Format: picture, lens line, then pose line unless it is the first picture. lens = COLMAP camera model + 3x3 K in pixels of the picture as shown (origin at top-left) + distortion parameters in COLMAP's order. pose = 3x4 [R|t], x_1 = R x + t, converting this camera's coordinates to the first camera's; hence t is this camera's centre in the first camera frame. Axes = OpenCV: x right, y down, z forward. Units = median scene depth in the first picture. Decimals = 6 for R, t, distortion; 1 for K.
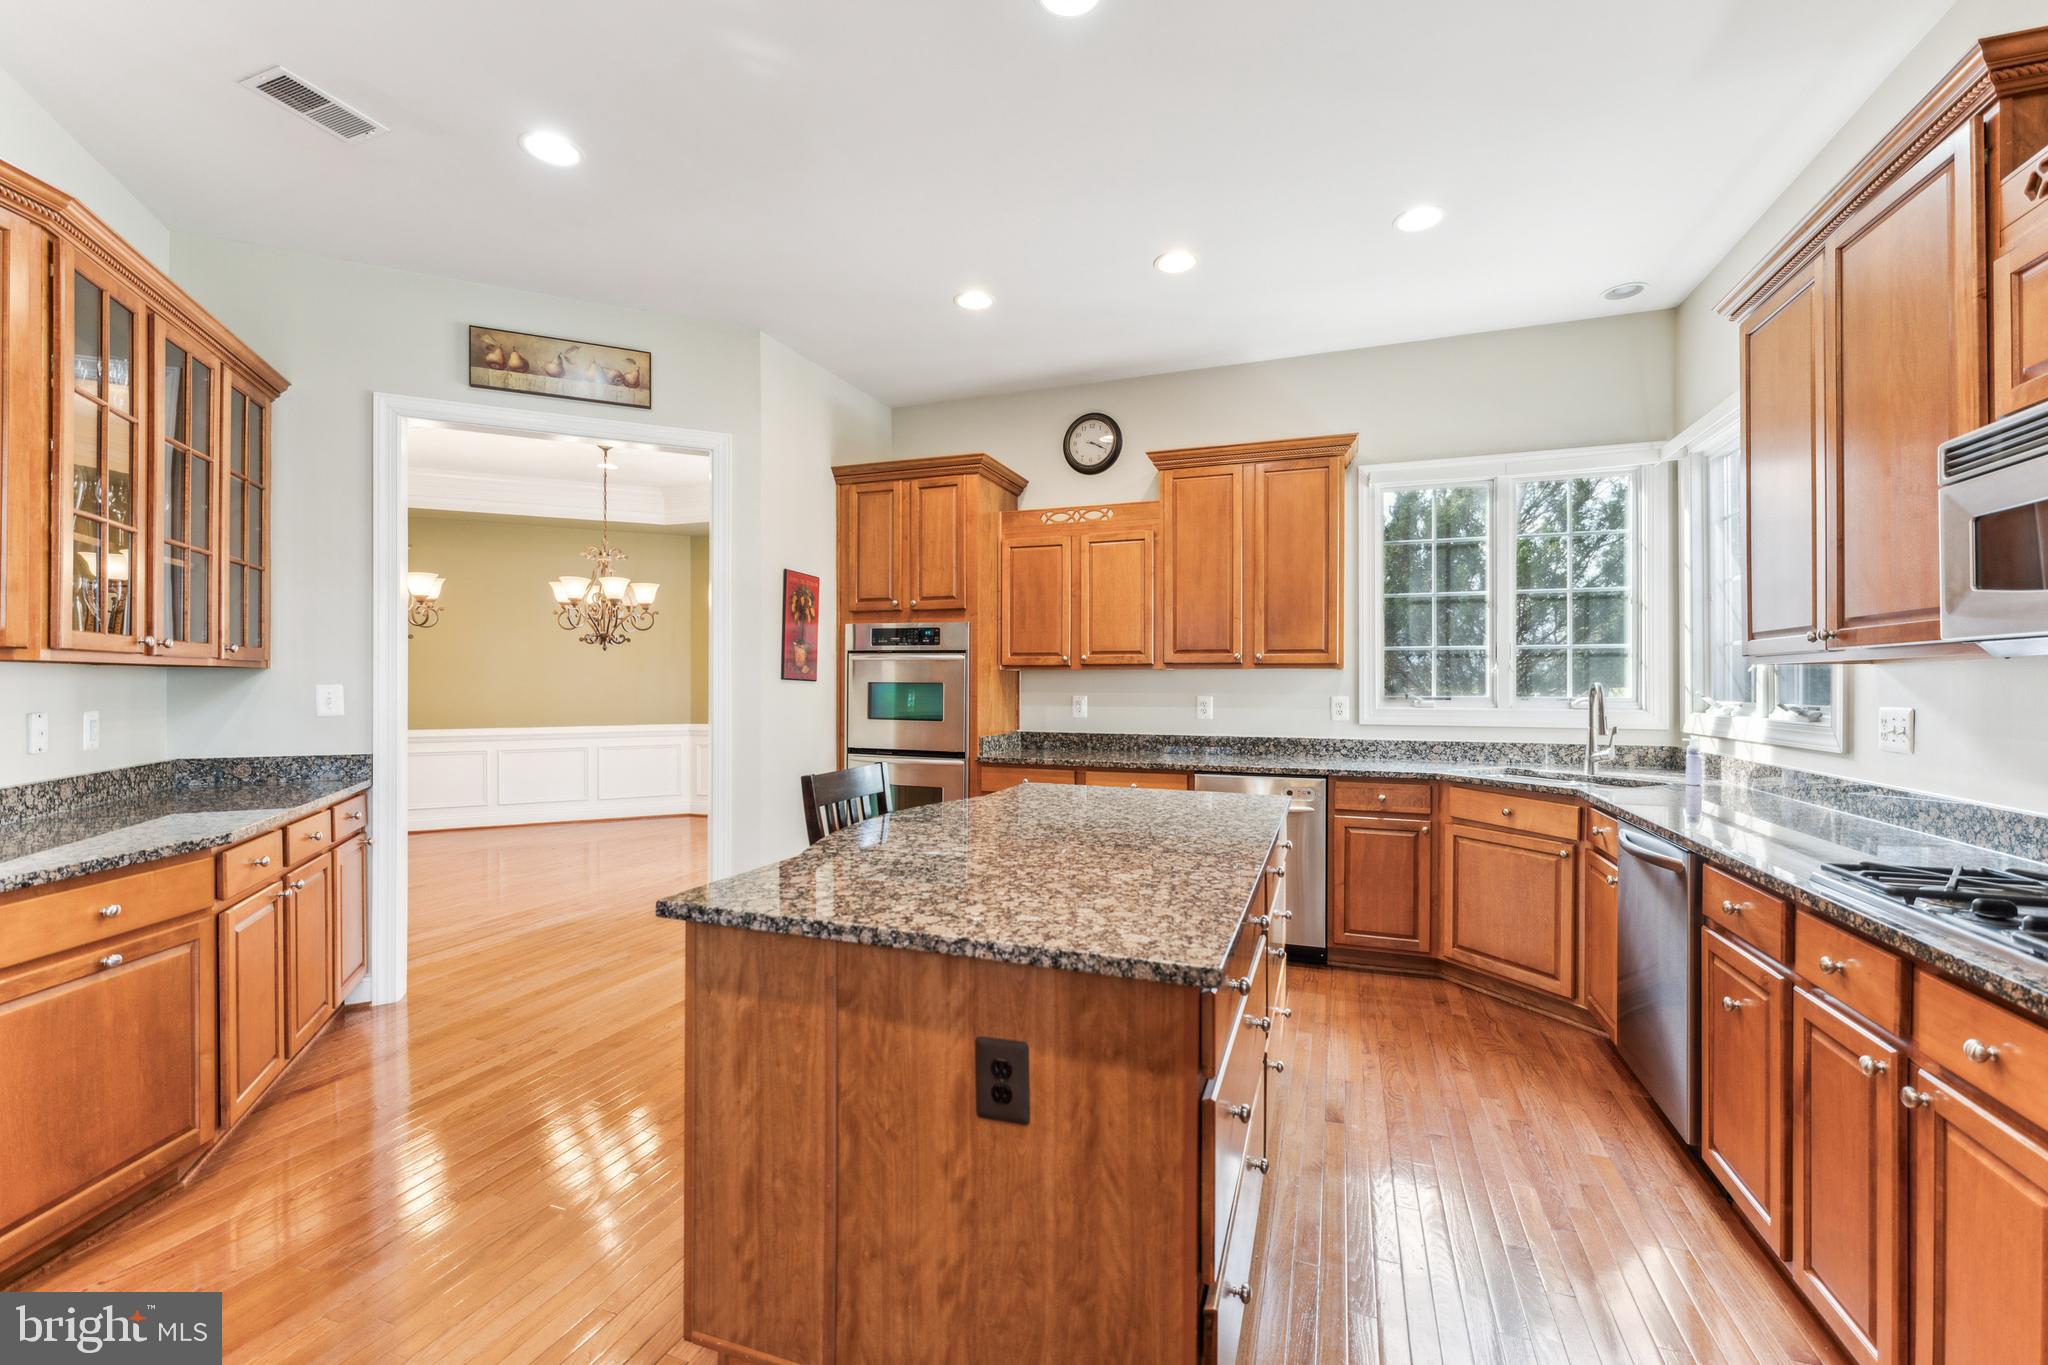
lens RADIAL K [[843.5, 0, 1032.1], [0, 843.5, 691.6], [0, 0, 1]] dist [0.000847, -0.000184]
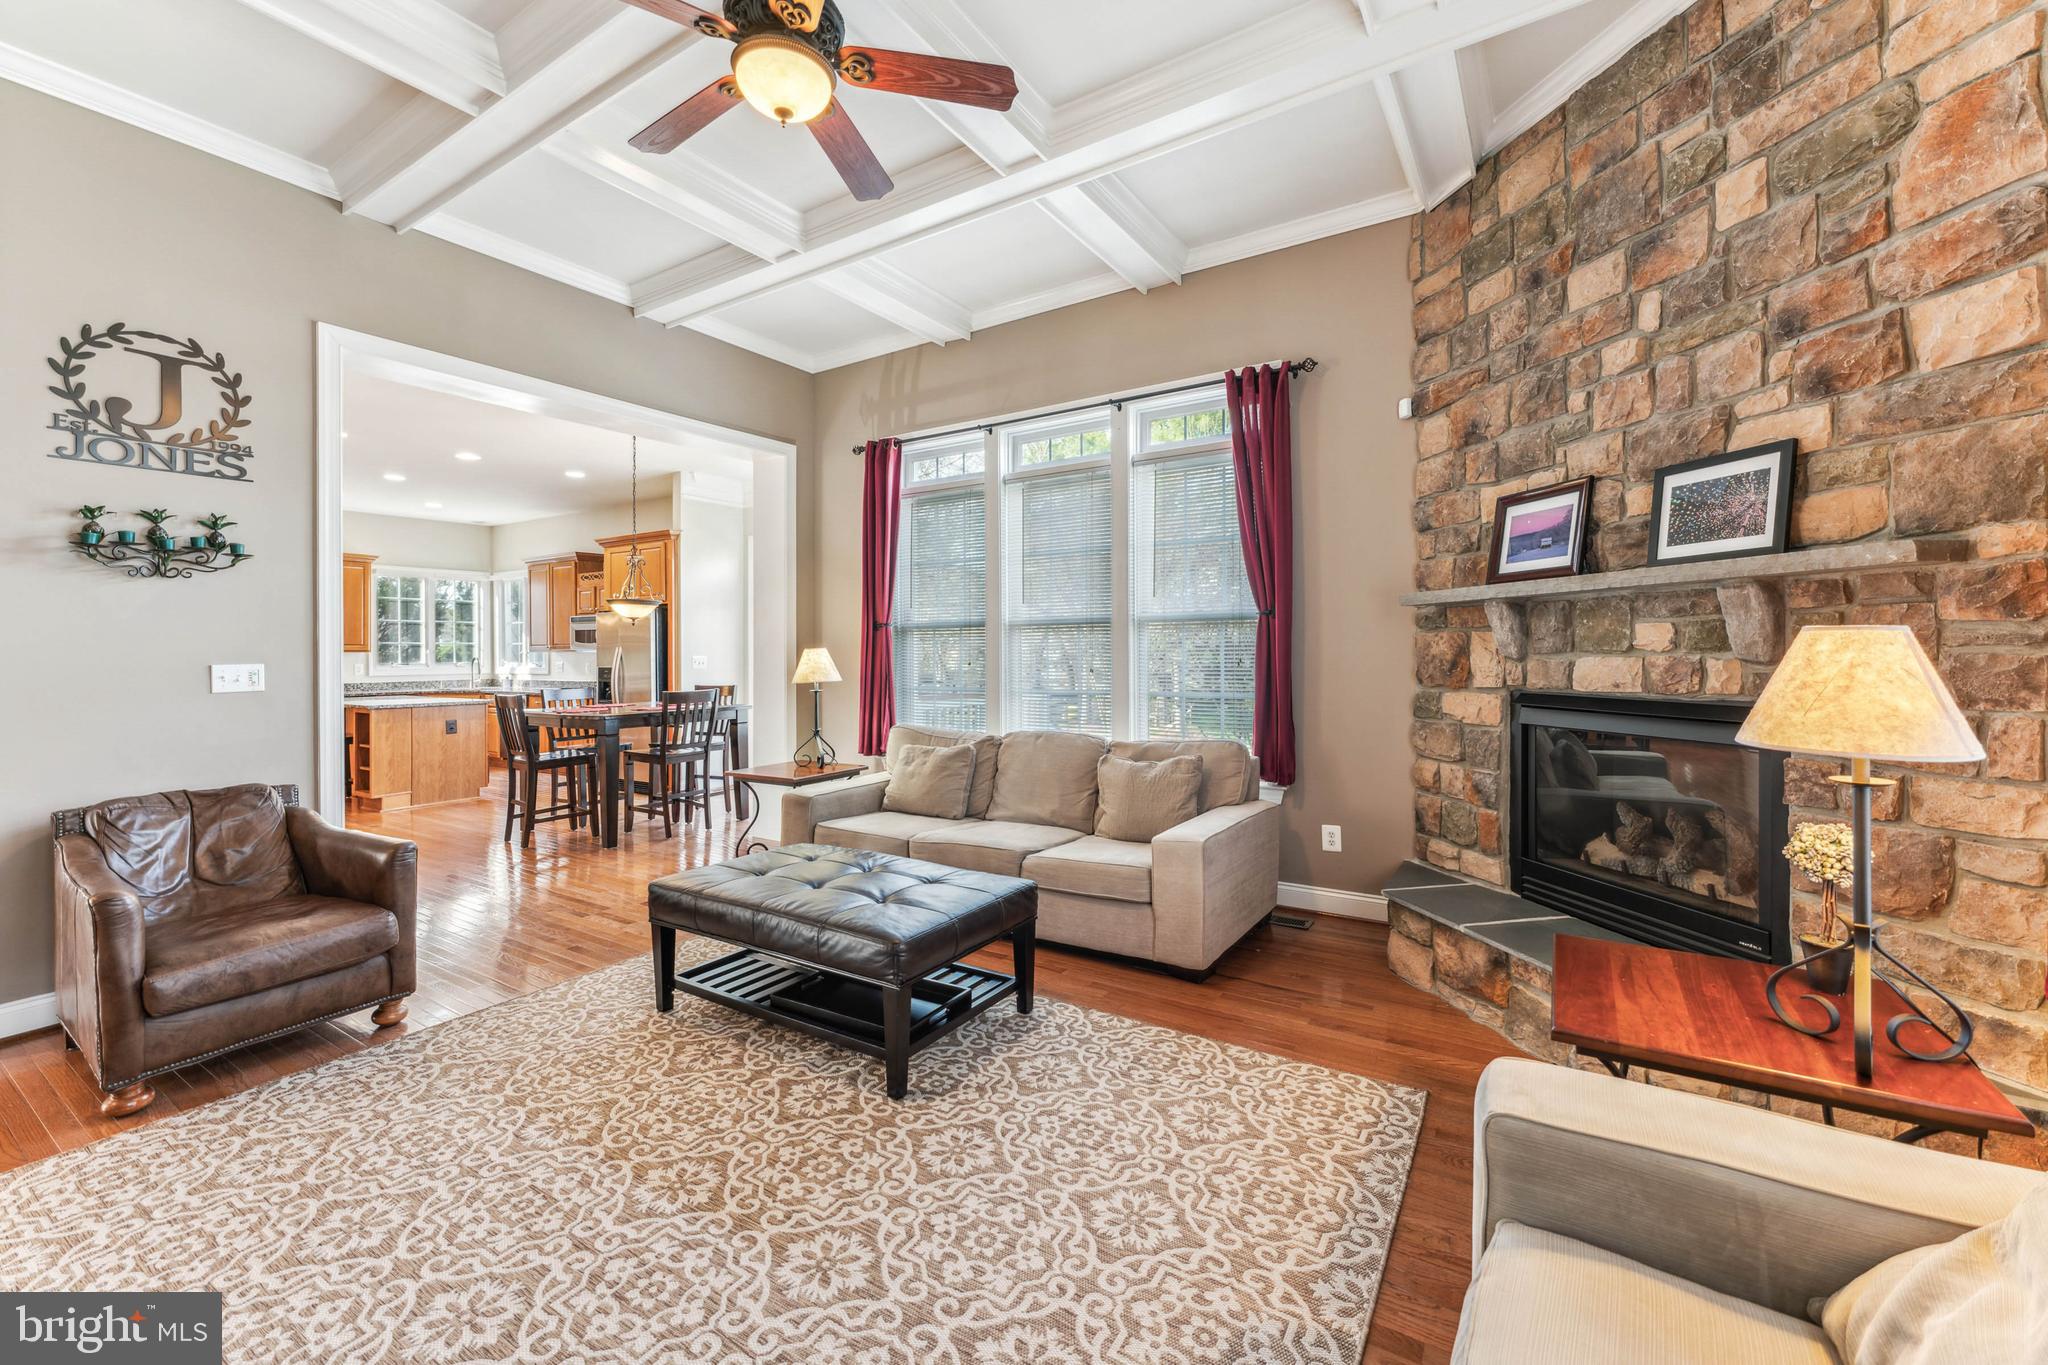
lens RADIAL K [[843.5, 0, 1016.7], [0, 843.5, 652.7], [0, 0, 1]] dist [0.000847, -0.000184]
pose [[0.223554, -0.002928, 0.974687, -1.654436], [0.014644, 0.999893, -0.000355, 0.003428], [-0.974582, 0.014353, 0.223573, -1.396462]]
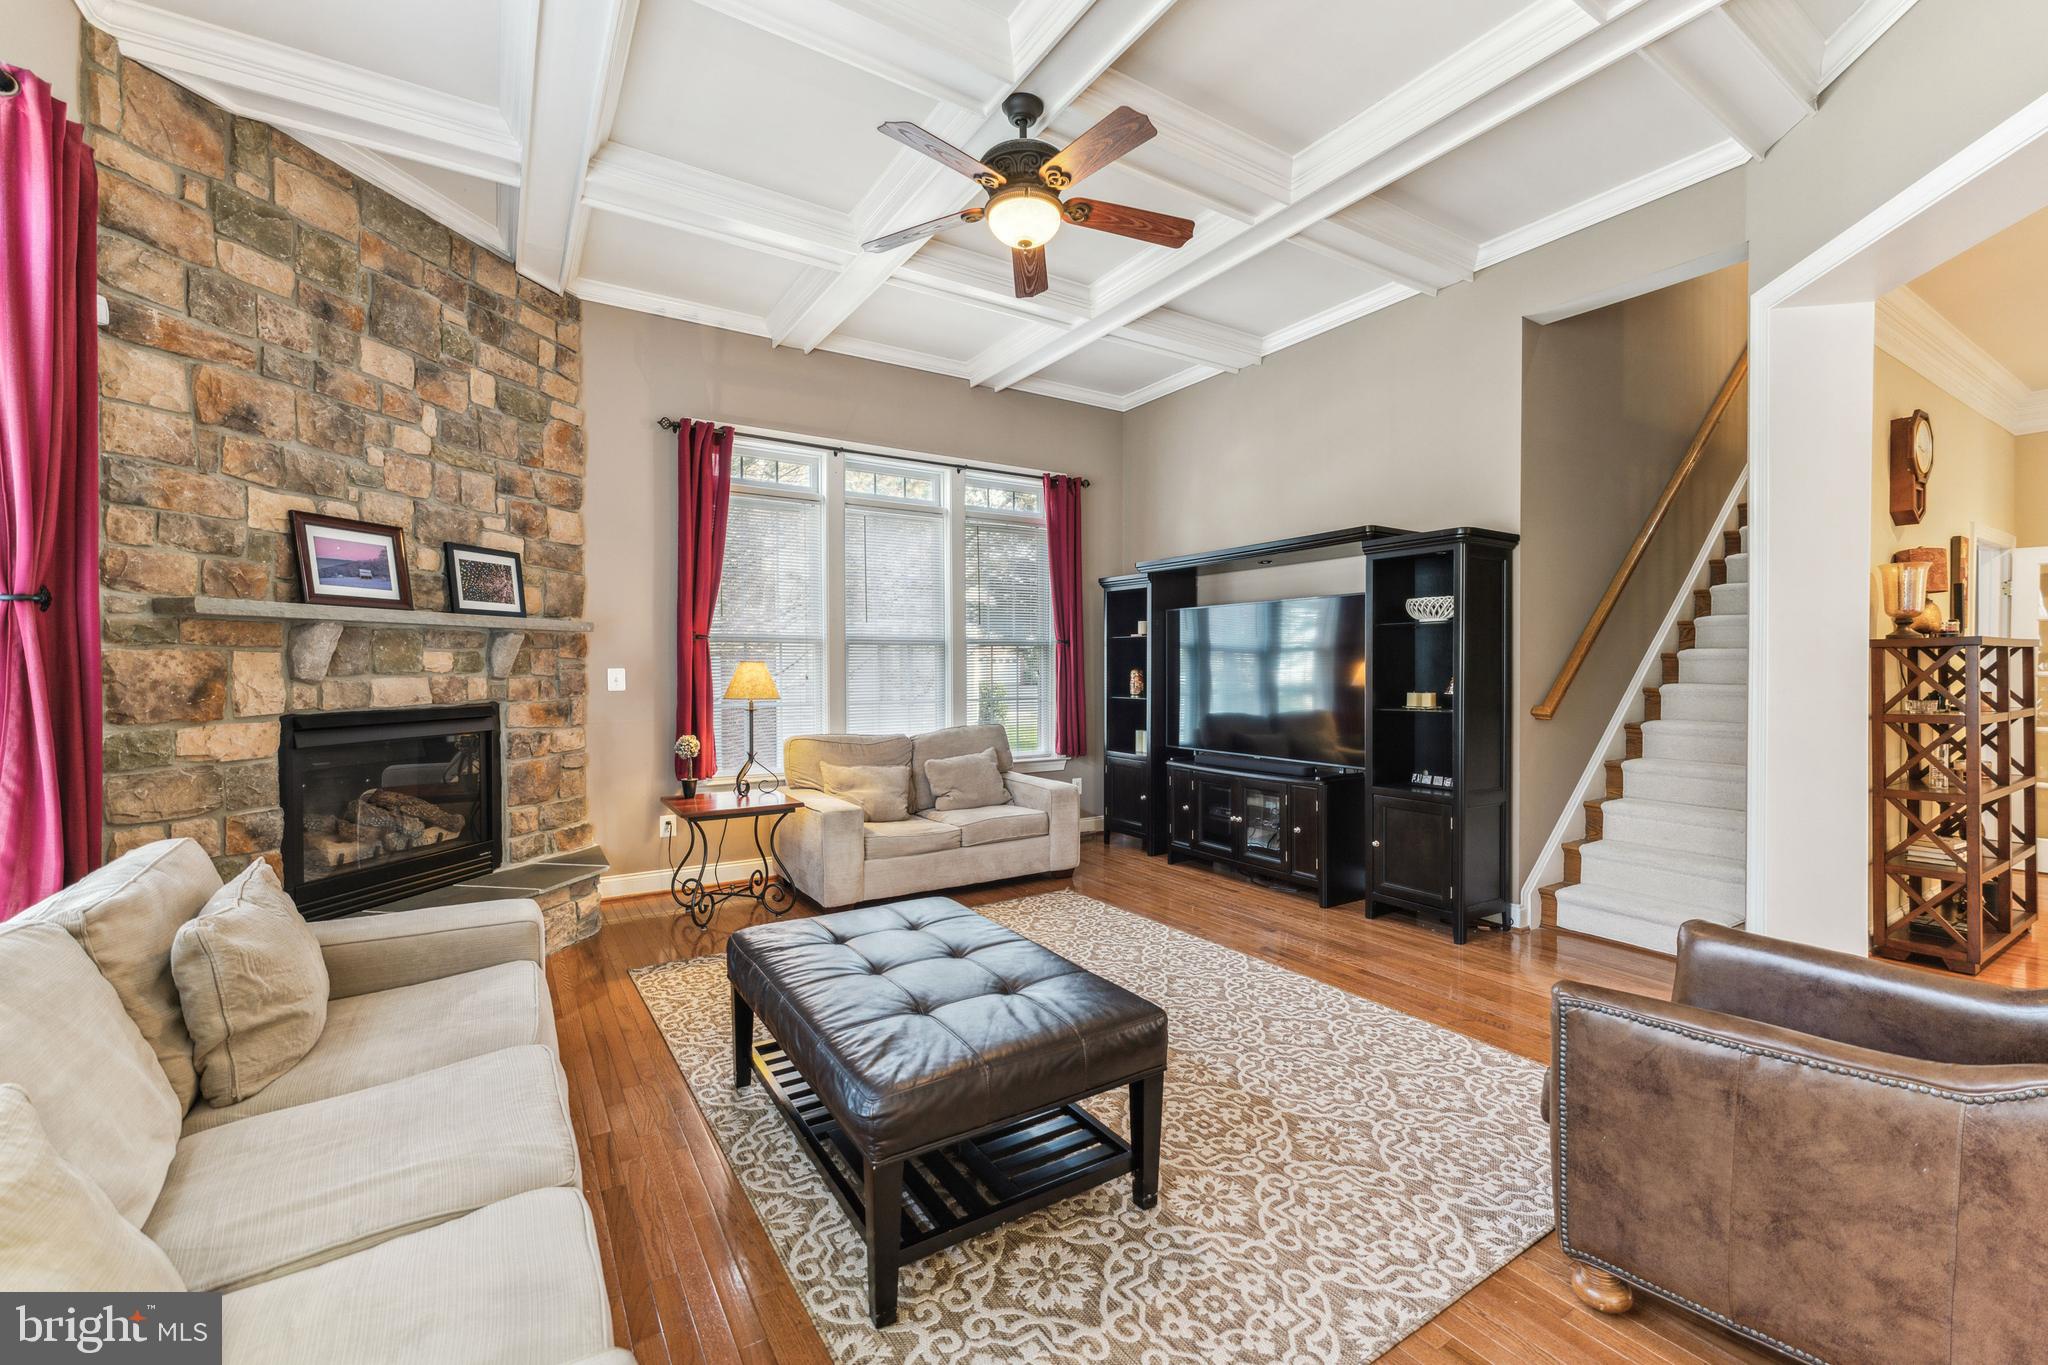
lens RADIAL K [[843.5, 0, 1033.5], [0, 843.5, 680.1], [0, 0, 1]] dist [0.000847, -0.000184]
pose [[-0.596111, 0.014560, -0.802770, -0.468896], [-0.007797, 0.999683, 0.023921, -0.010205], [0.802864, 0.020519, -0.595808, -0.627568]]
